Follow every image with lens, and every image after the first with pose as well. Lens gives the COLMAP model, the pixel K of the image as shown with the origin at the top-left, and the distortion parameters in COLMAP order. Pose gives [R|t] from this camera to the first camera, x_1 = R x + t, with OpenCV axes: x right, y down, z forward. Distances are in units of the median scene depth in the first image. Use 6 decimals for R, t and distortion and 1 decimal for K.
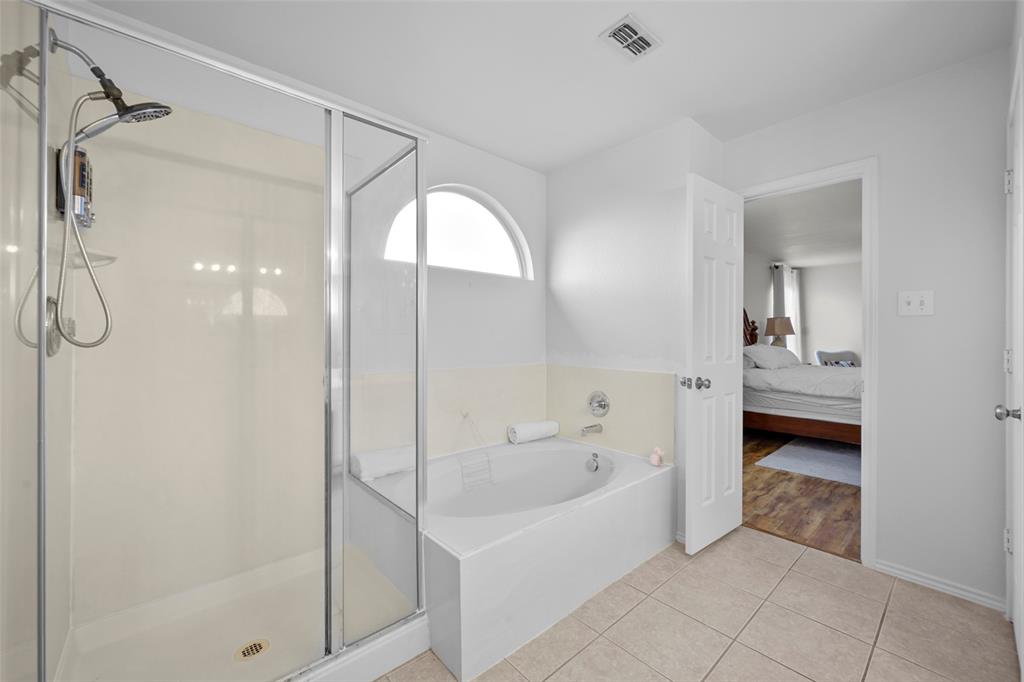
lens RADIAL K [[403.5, 0, 516.3], [0, 403.5, 336.1], [0, 0, 1]] dist [-0.002805, -0.000164]
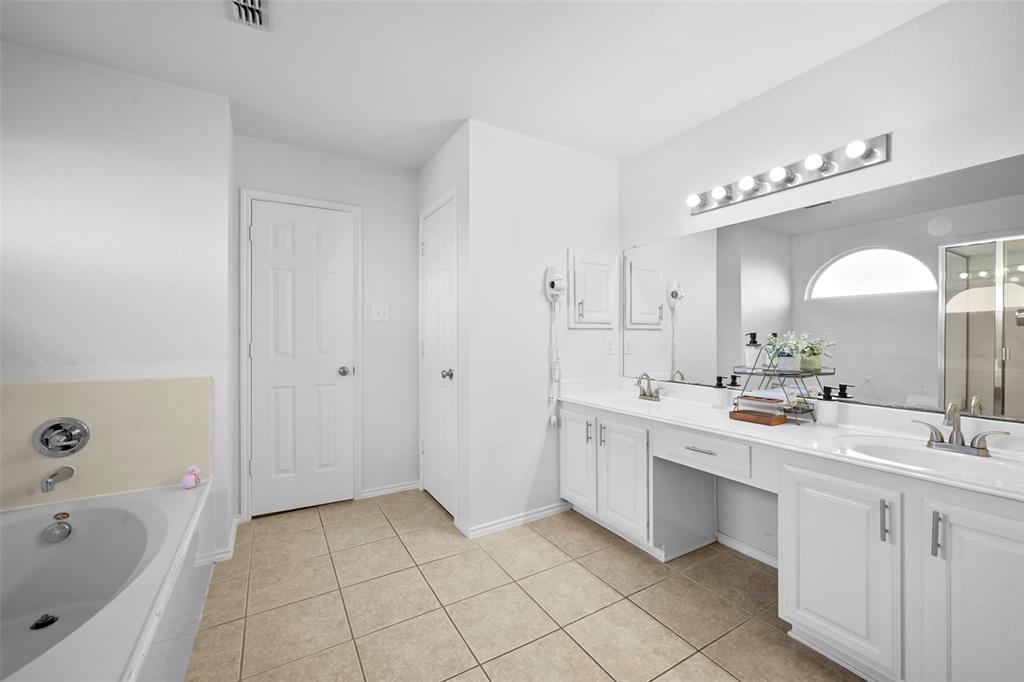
lens RADIAL K [[403.5, 0, 515.0], [0, 403.5, 336.5], [0, 0, 1]] dist [-0.002805, -0.000164]
pose [[0.184788, -0.003310, 0.982773, -0.316315], [-0.001855, 0.999991, 0.003717, 0.001107], [-0.982777, -0.002509, 0.184780, 0.161028]]
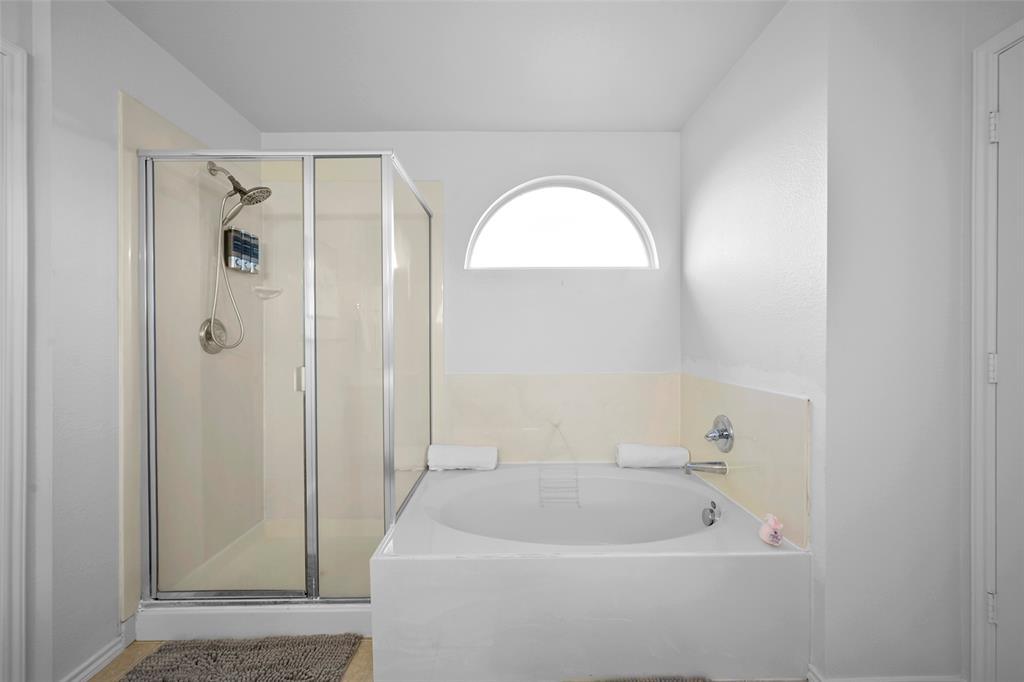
lens RADIAL K [[403.5, 0, 517.4], [0, 403.5, 342.0], [0, 0, 1]] dist [-0.002805, -0.000164]
pose [[0.757592, -0.004799, -0.652710, 0.412788], [0.007635, 0.999970, 0.001509, 0.003608], [0.652683, -0.006127, 0.757606, 0.240464]]
